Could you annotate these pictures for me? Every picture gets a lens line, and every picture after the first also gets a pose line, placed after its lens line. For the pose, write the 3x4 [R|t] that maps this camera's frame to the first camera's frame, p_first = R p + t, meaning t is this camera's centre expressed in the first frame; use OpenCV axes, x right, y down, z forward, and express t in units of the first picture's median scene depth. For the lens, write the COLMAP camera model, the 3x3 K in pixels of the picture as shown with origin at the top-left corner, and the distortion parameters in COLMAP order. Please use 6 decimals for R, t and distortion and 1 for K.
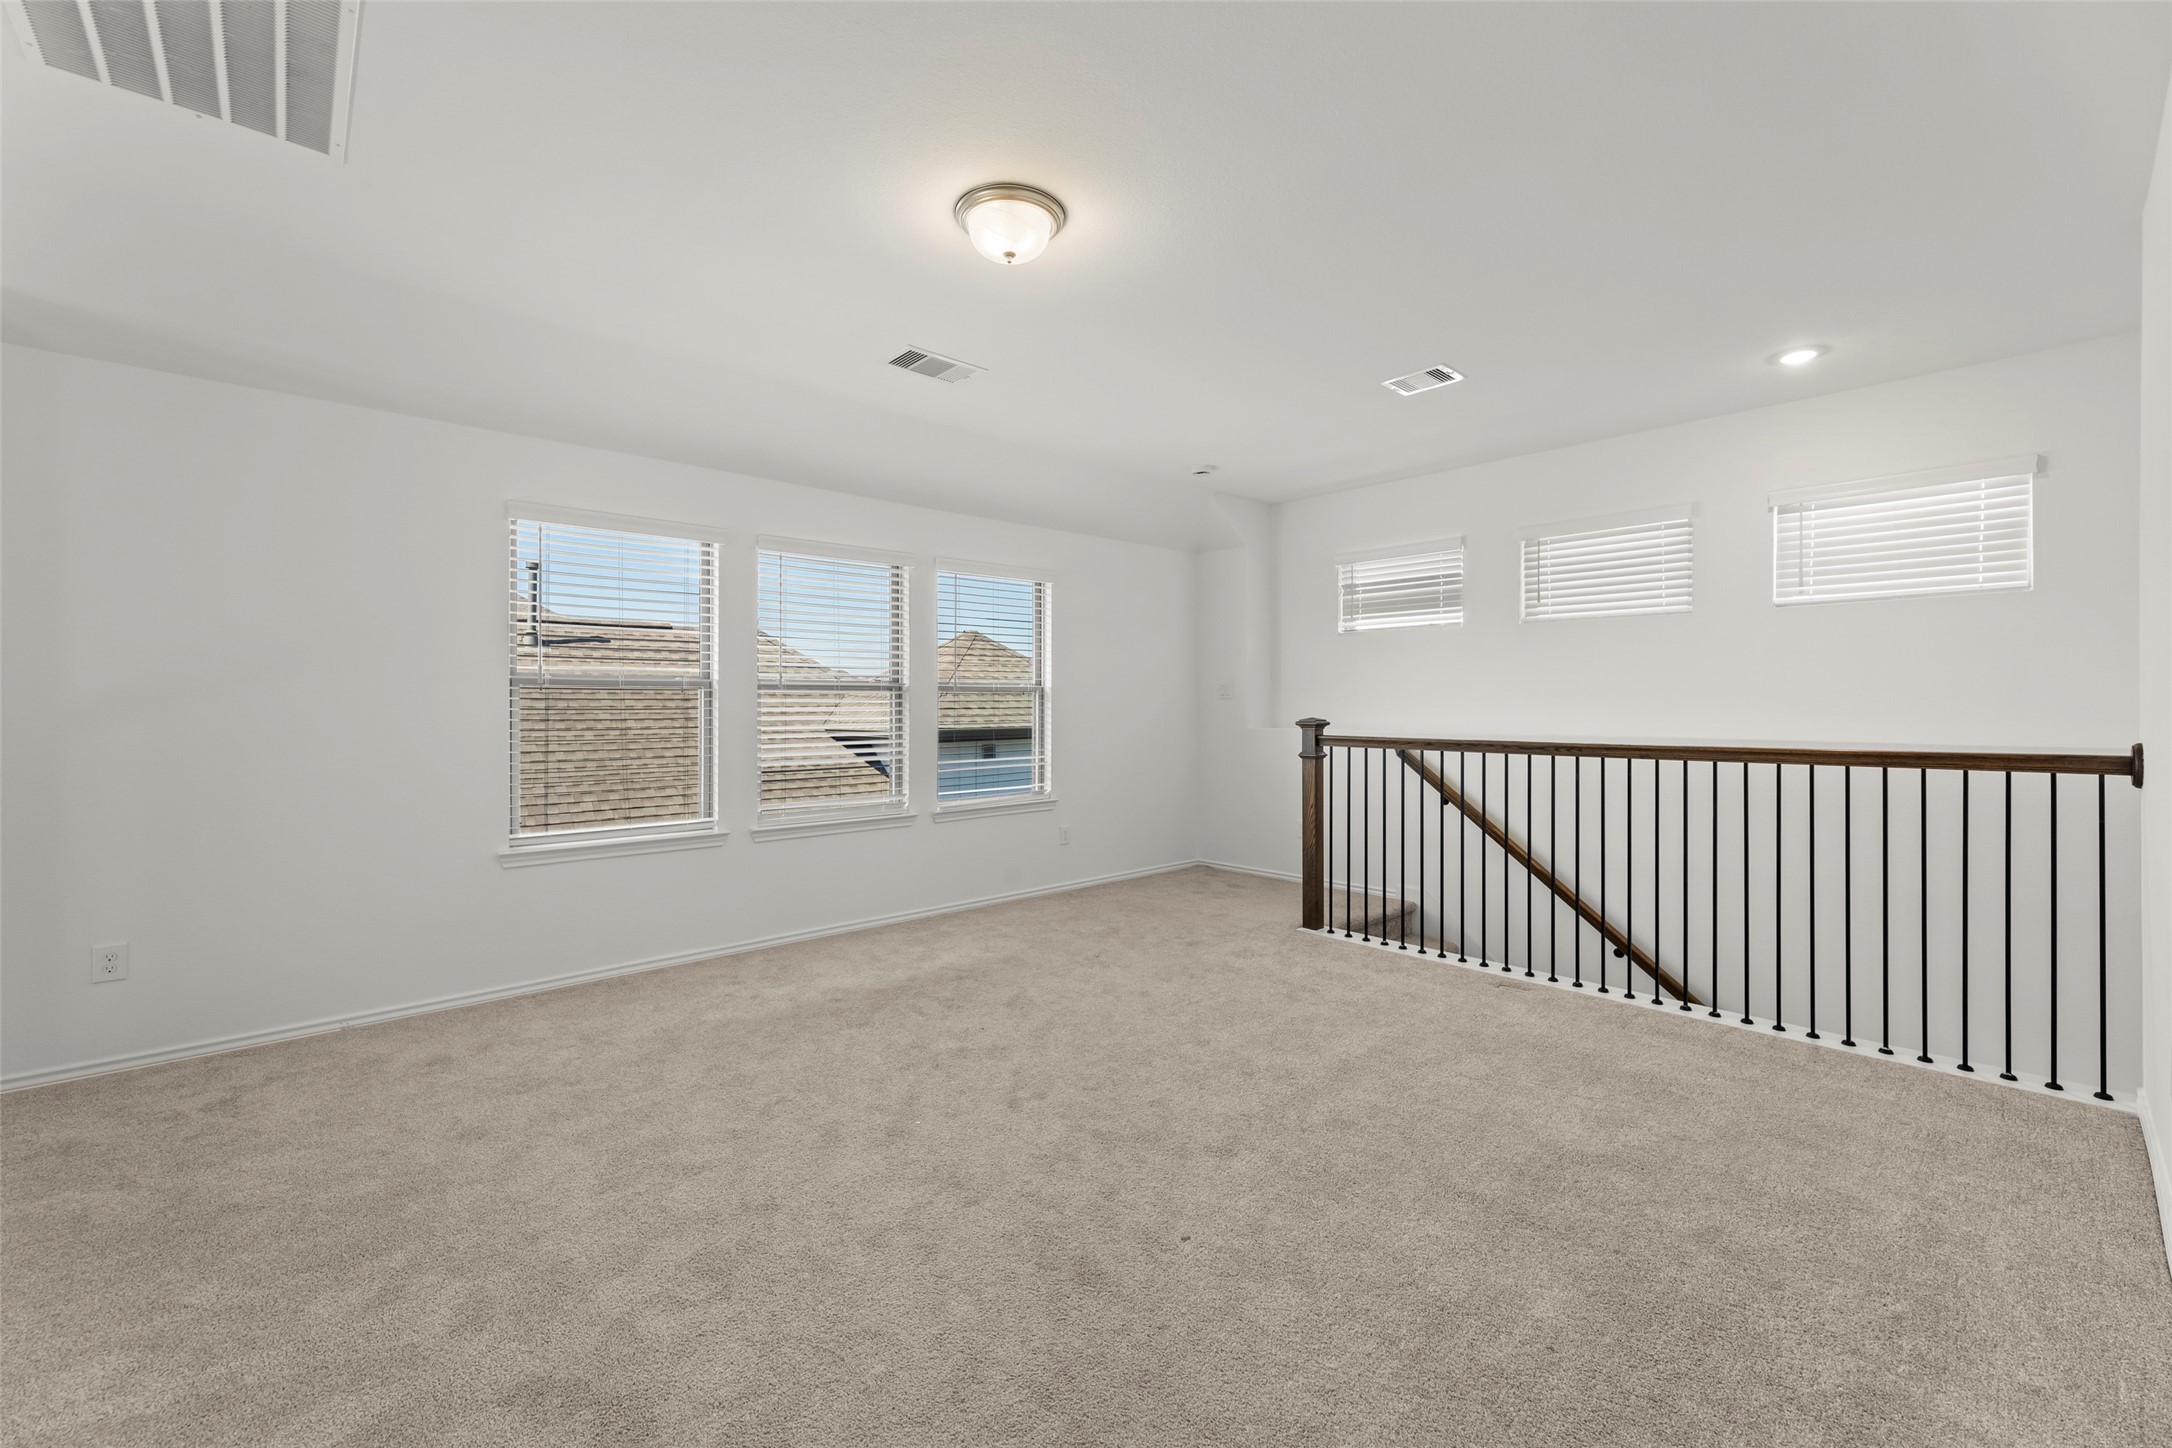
lens RADIAL K [[886.3, 0, 1091.6], [0, 886.3, 703.6], [0, 0, 1]] dist [0.000481, -0.000073]
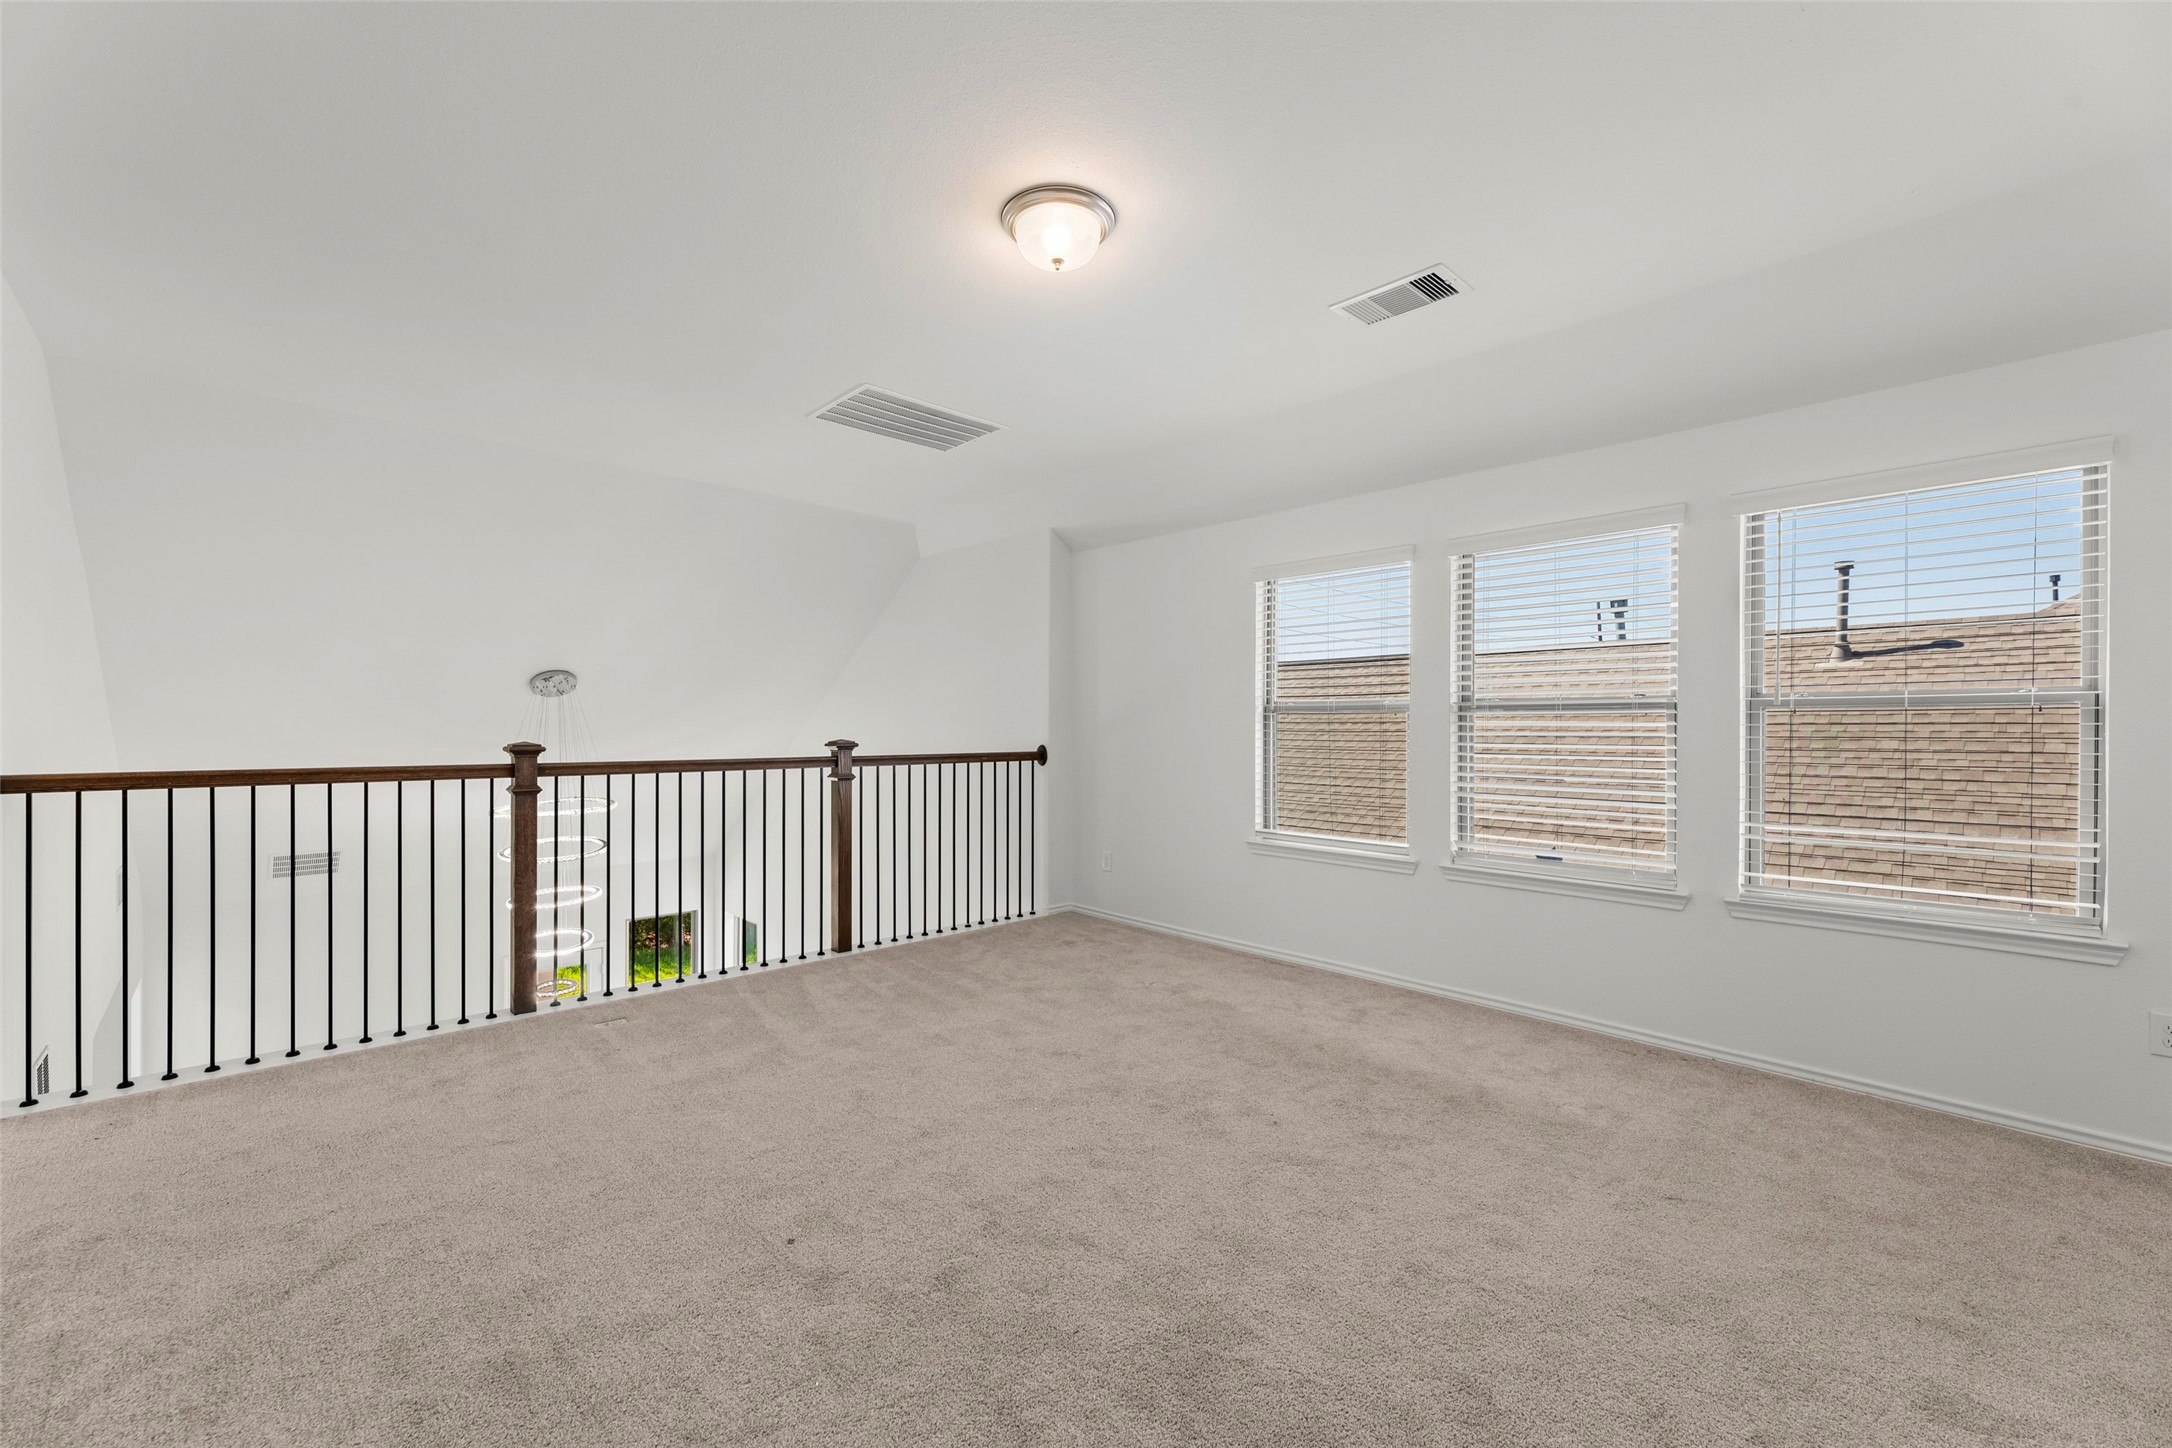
lens RADIAL K [[883.8, 0, 1072.2], [0, 883.8, 737.3], [0, 0, 1]] dist [0.001774, -0.000195]
pose [[-0.003002, 0.014961, -0.999884, 0.552996], [-0.001149, 0.999887, 0.014965, -0.003407], [0.999995, 0.001193, -0.002984, 0.645997]]
